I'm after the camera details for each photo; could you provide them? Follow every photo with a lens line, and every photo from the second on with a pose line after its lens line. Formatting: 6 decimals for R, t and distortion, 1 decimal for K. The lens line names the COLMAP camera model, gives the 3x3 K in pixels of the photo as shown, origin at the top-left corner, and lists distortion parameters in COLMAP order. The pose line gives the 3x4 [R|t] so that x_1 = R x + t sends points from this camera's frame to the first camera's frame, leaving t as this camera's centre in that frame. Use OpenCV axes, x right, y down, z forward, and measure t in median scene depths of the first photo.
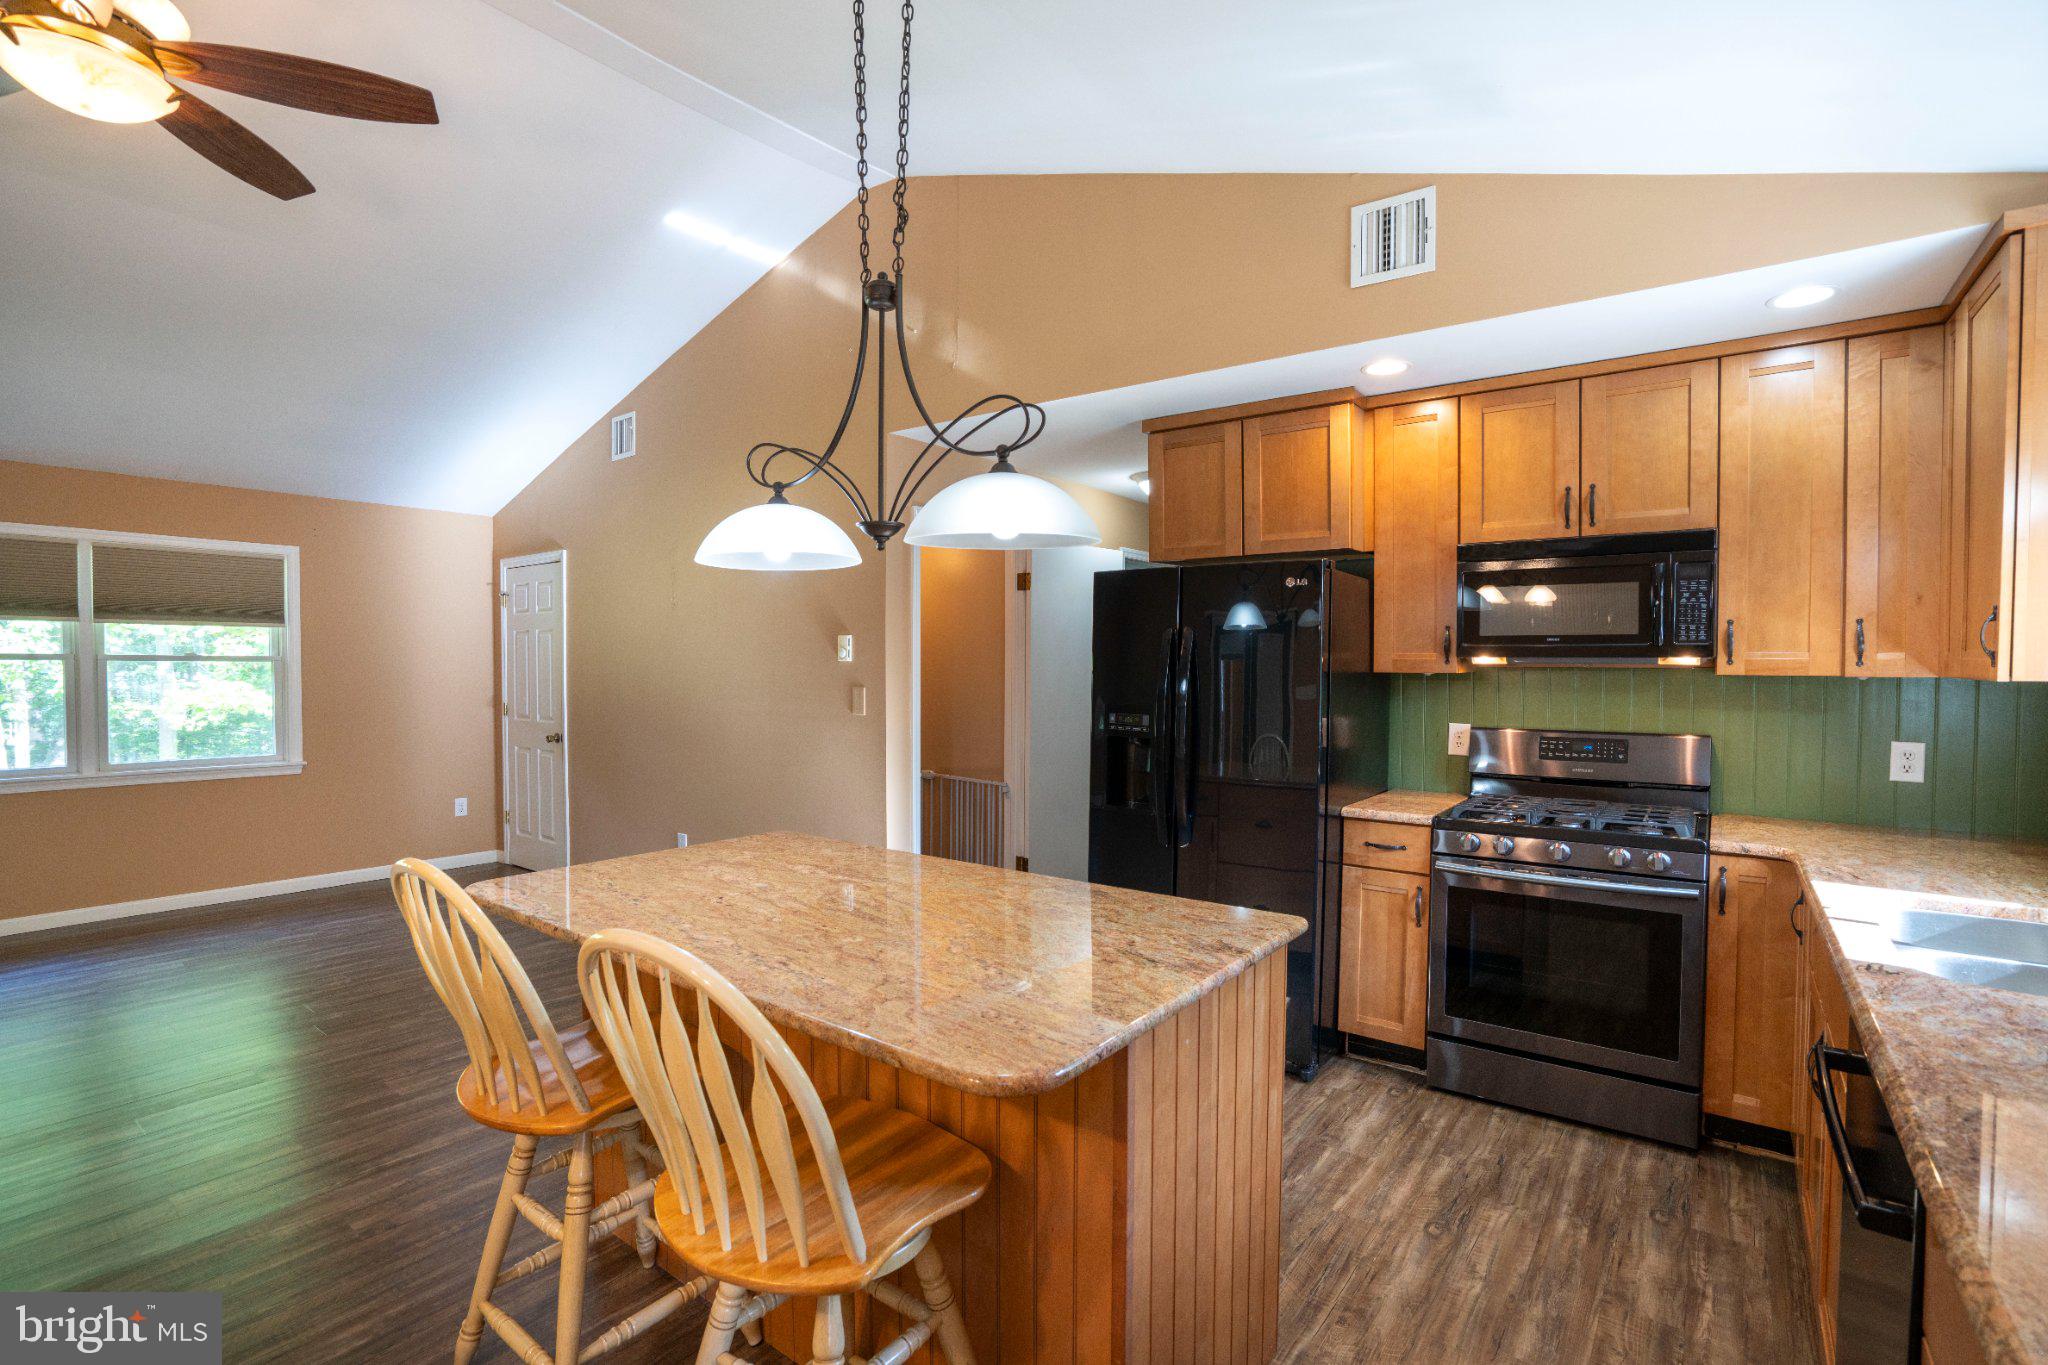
lens RADIAL K [[942.7, 0, 1020.4], [0, 942.7, 685.4], [0, 0, 1]] dist [-0.063667, 0.027298]
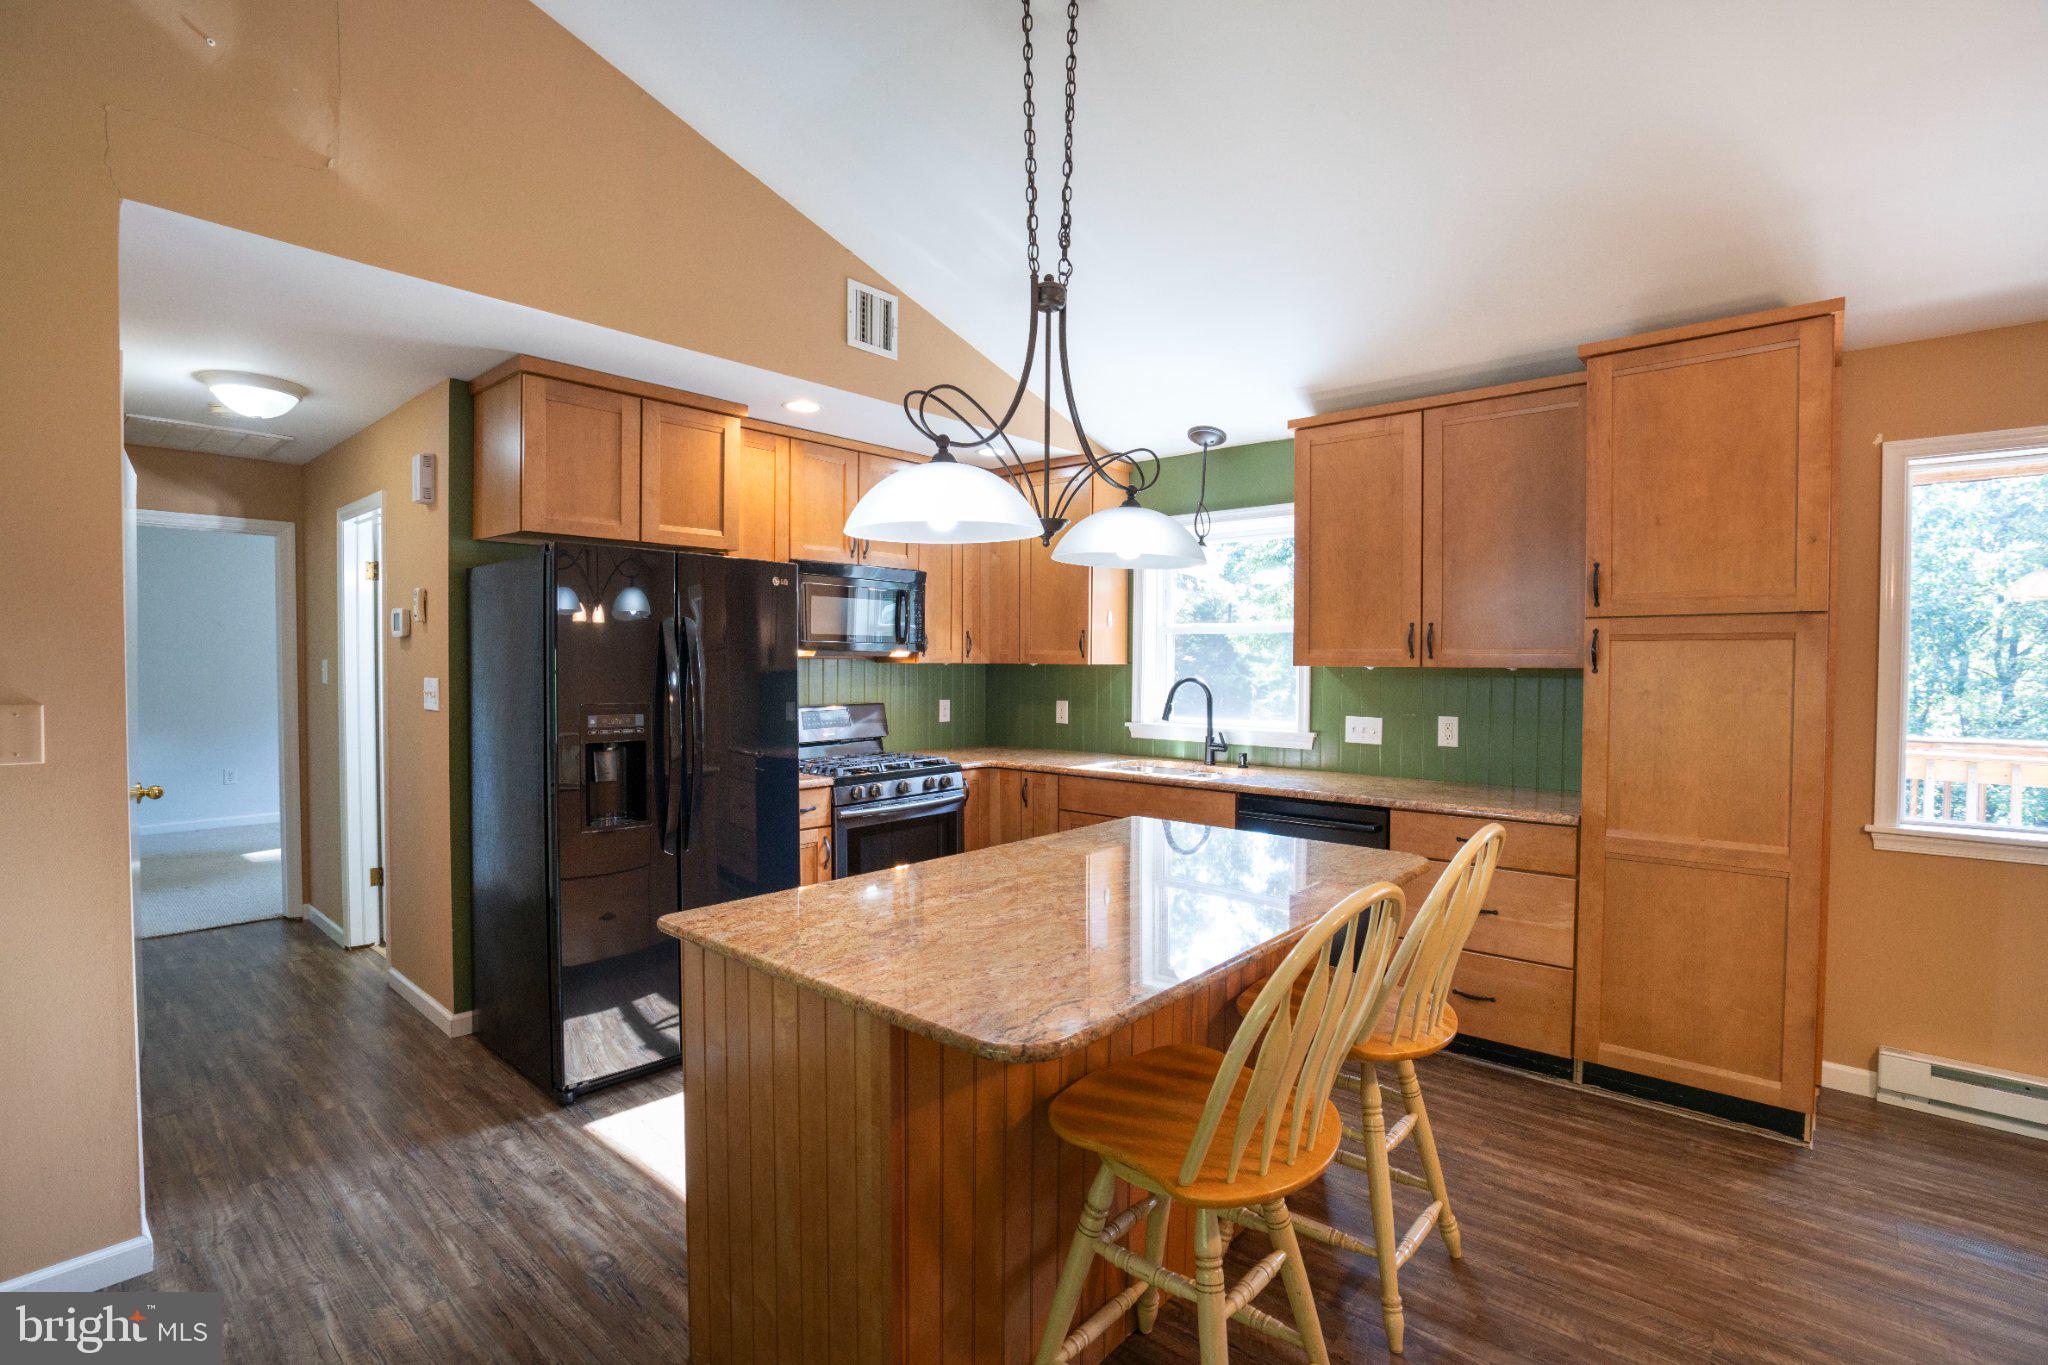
lens RADIAL K [[940.4, 0, 1024.0], [0, 940.4, 682.5], [0, 0, 1]] dist [-0.064180, 0.027428]
pose [[0.077223, -0.027828, 0.996625, -0.502475], [0.020211, 0.999449, 0.026341, -0.010205], [-0.996809, 0.018109, 0.077743, 0.407810]]
